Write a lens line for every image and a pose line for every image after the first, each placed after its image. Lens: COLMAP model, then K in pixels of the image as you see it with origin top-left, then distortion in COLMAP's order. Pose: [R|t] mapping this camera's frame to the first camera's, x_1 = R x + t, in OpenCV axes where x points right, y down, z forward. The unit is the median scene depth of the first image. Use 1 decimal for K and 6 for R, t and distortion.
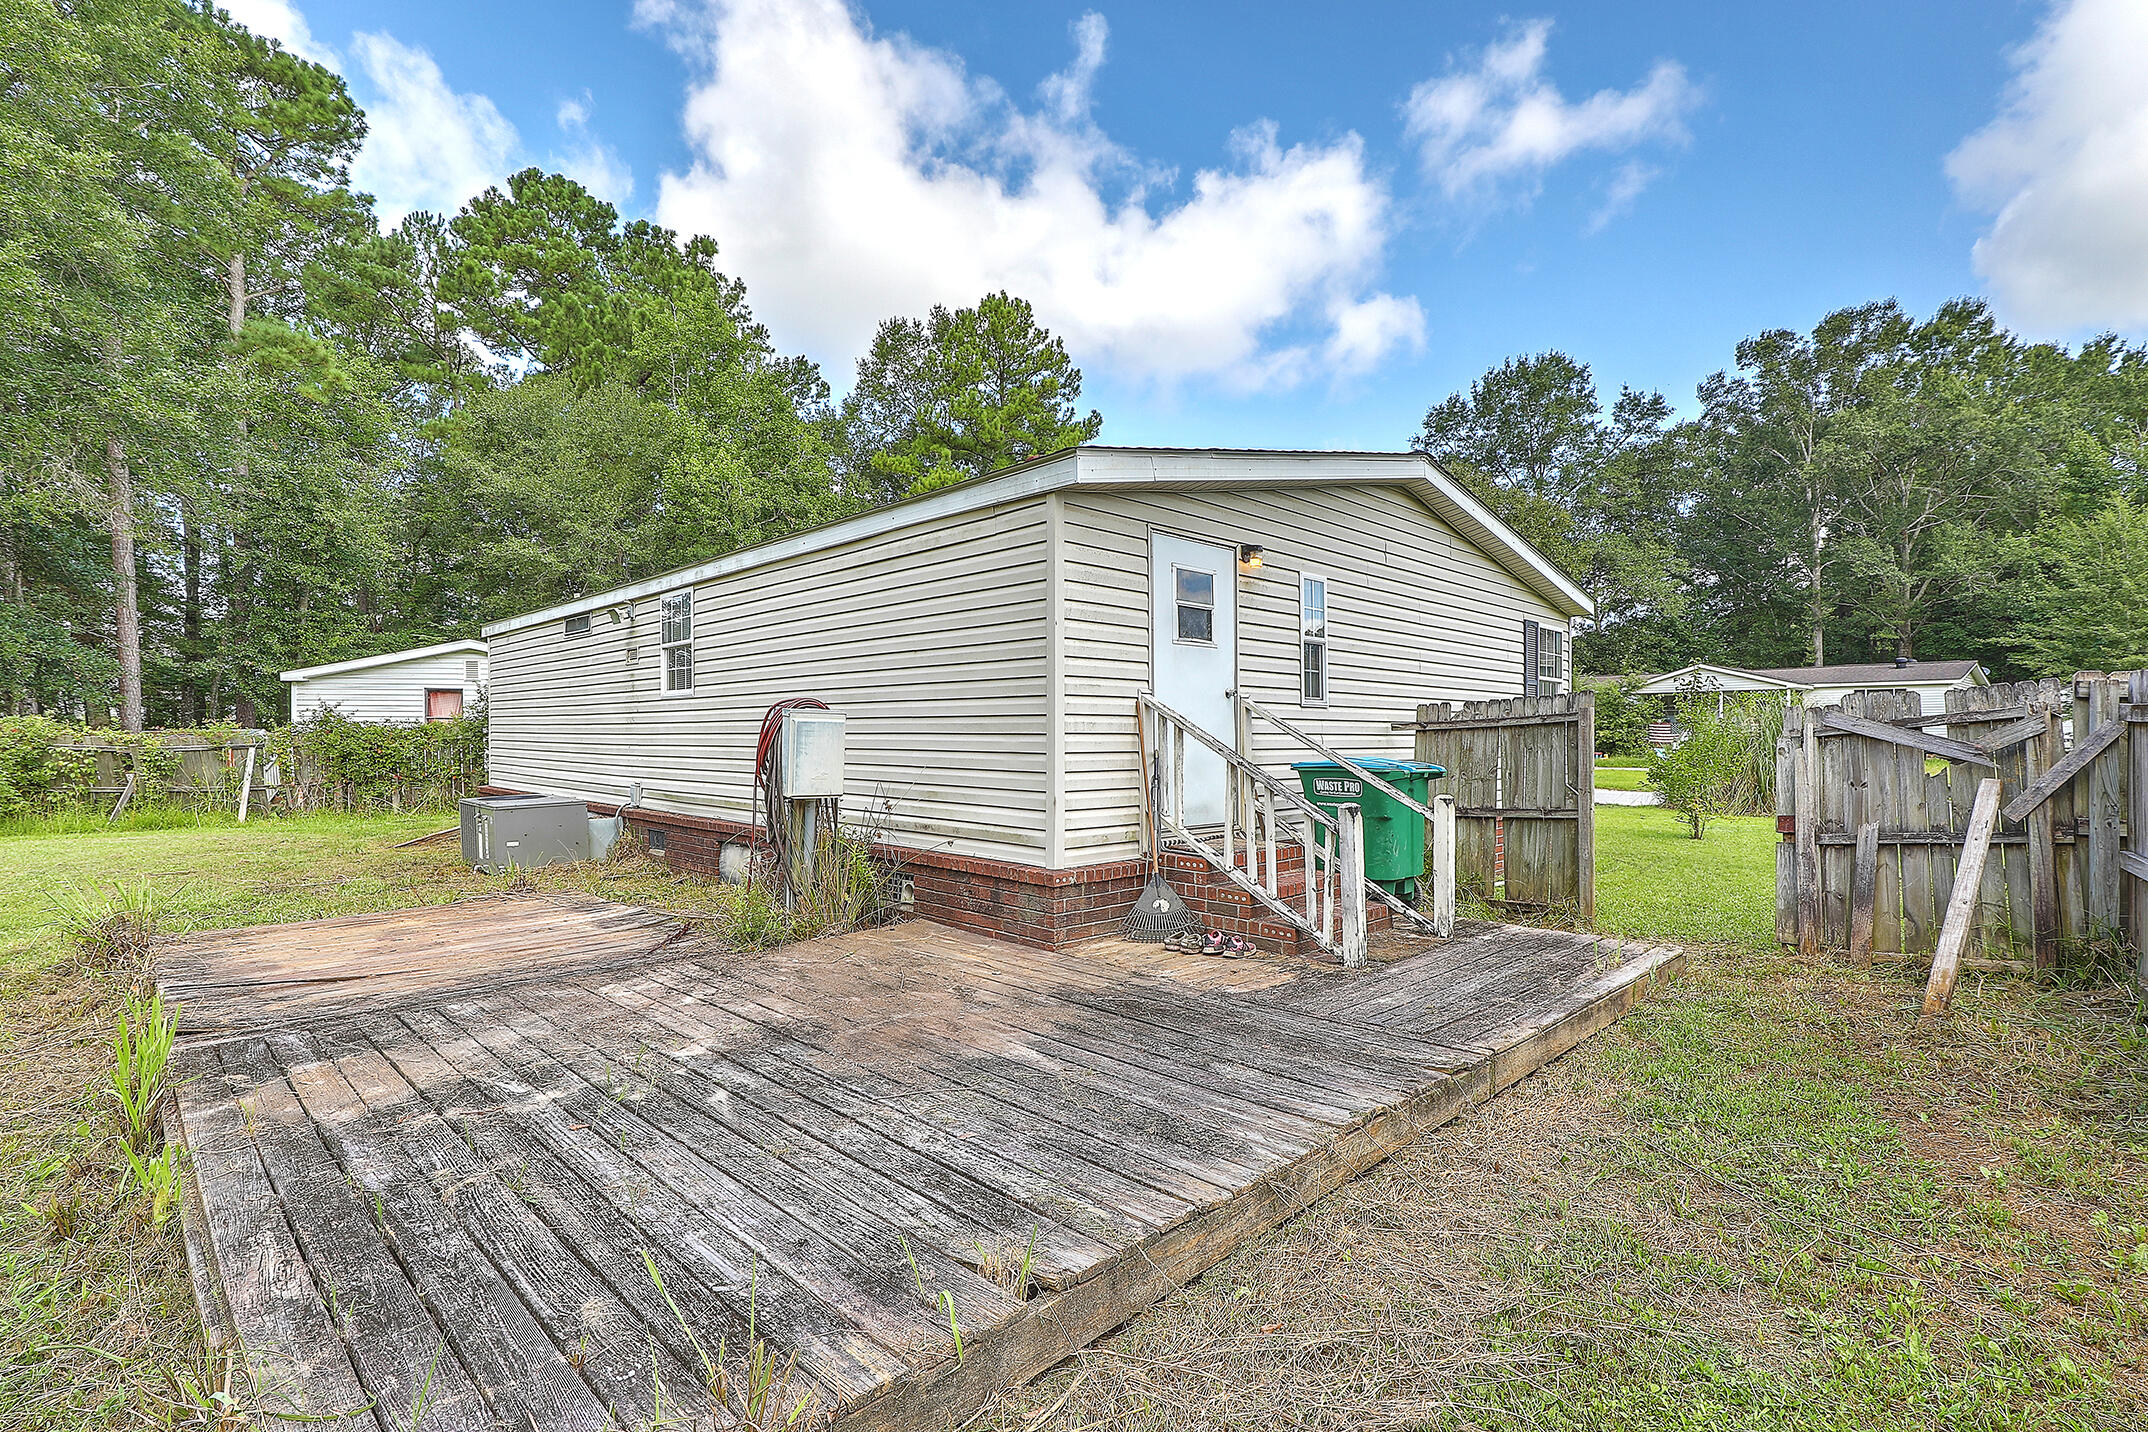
lens RADIAL K [[973.6, 0, 1074.2], [0, 973.6, 722.6], [0, 0, 1]] dist [0.003203, -0.000068]
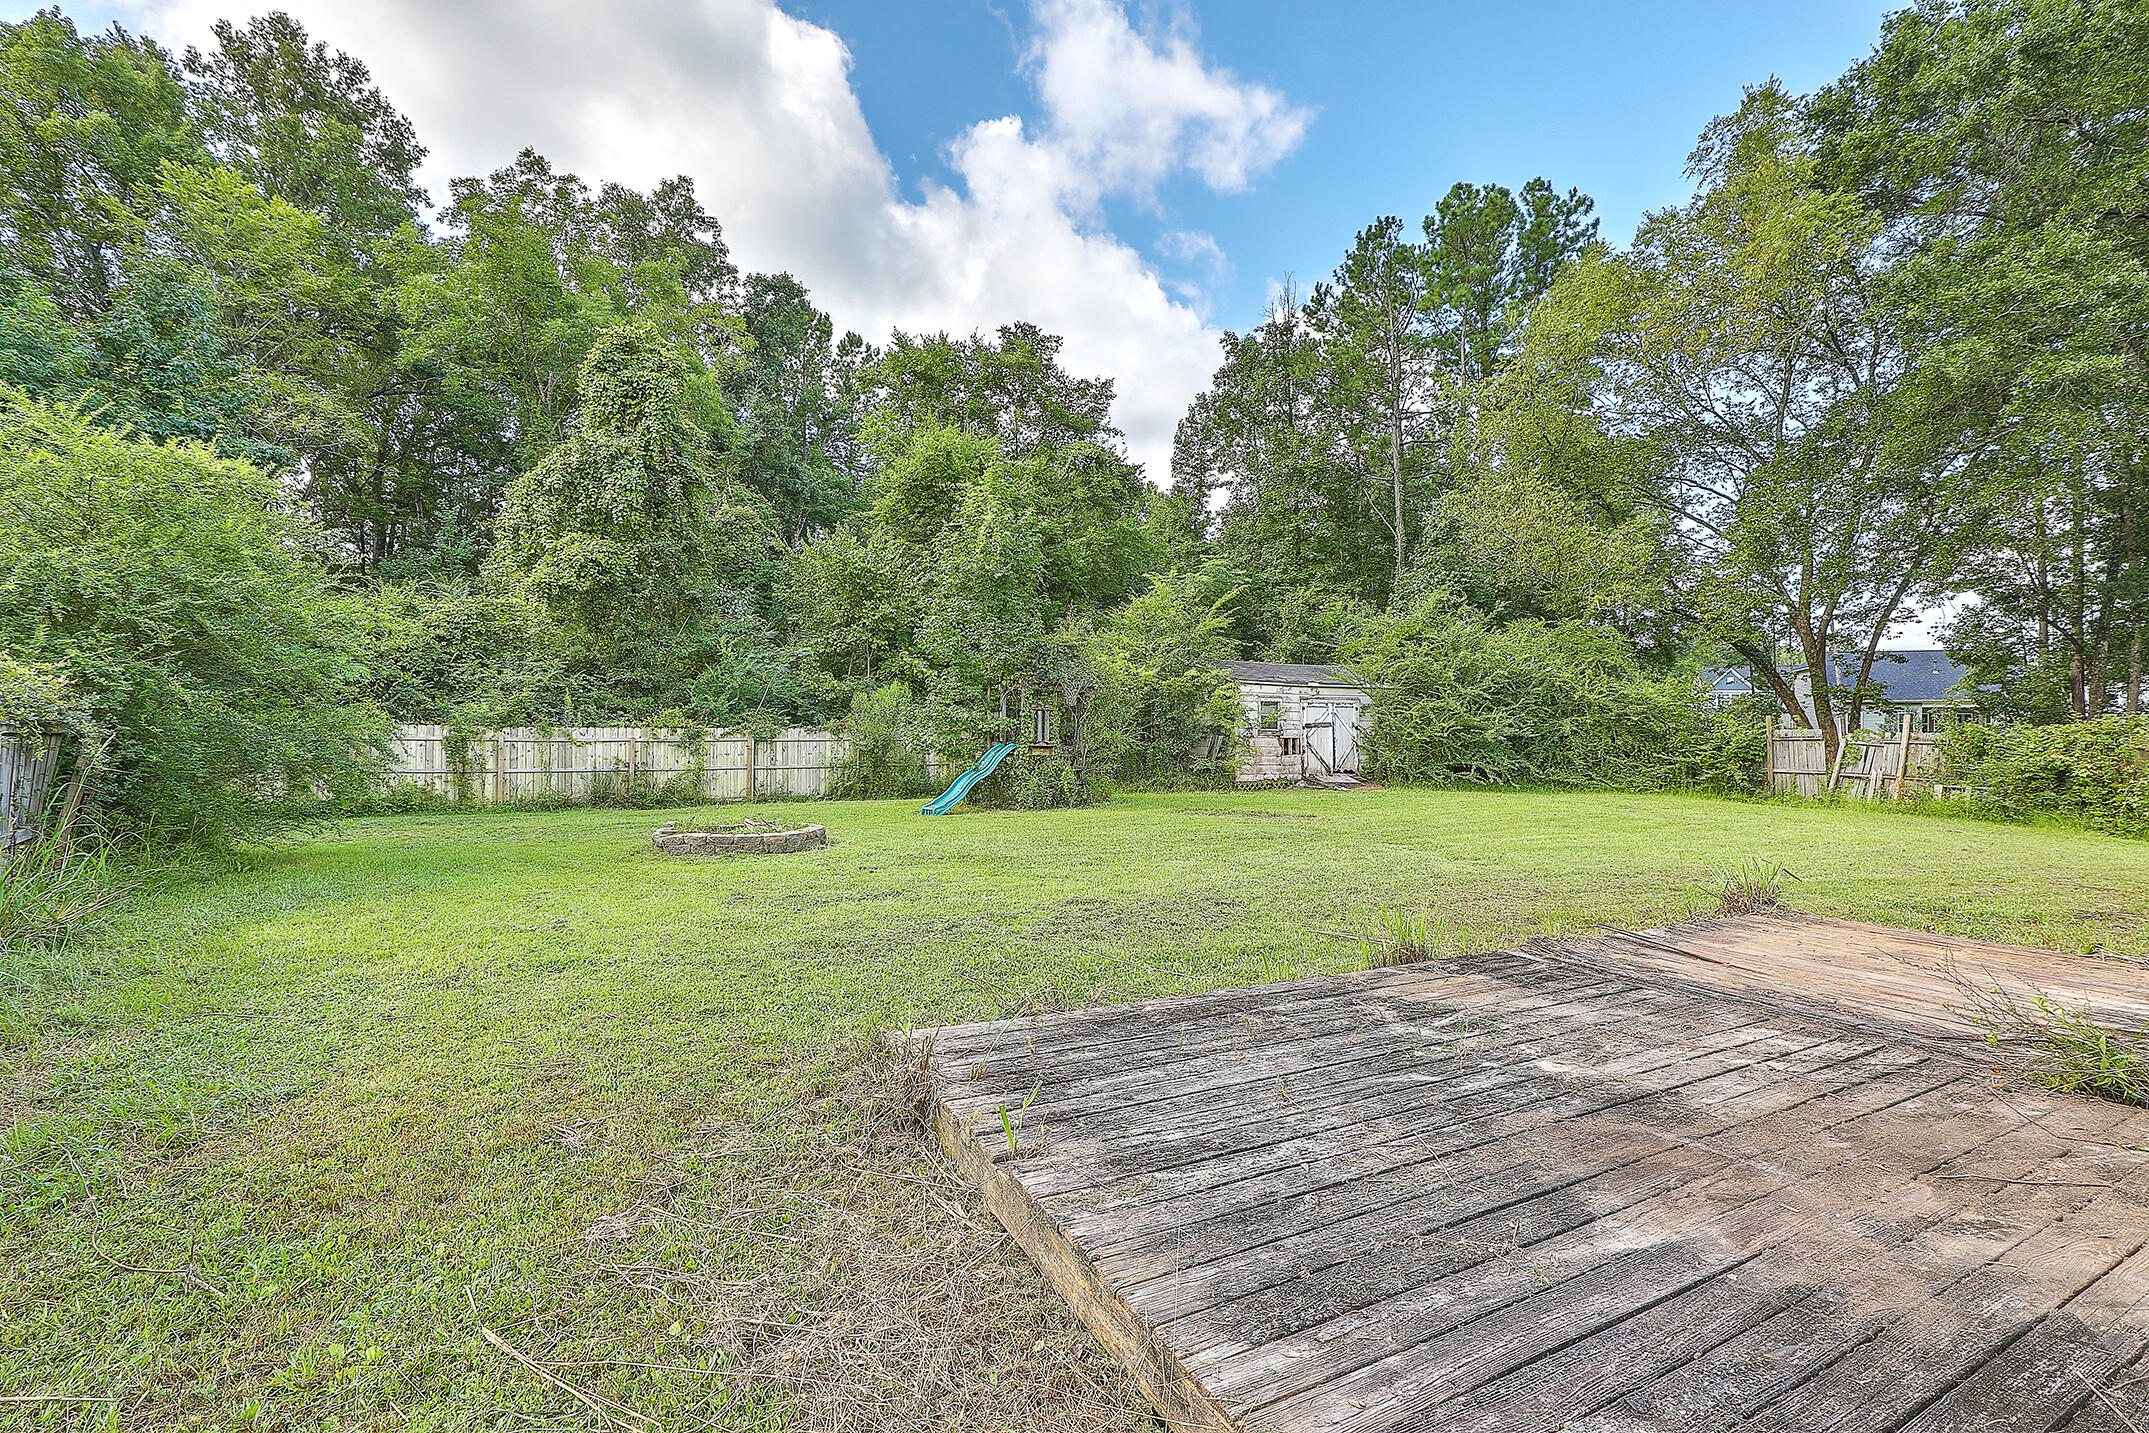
lens RADIAL K [[974.1, 0, 1107.9], [0, 974.1, 729.3], [0, 0, 1]] dist [0.003203, -0.000068]
pose [[-0.286092, 0.000946, -0.958202, 0.703882], [0.001748, 0.999998, 0.000465, -0.004082], [0.958200, -0.001541, -0.286094, 0.888076]]
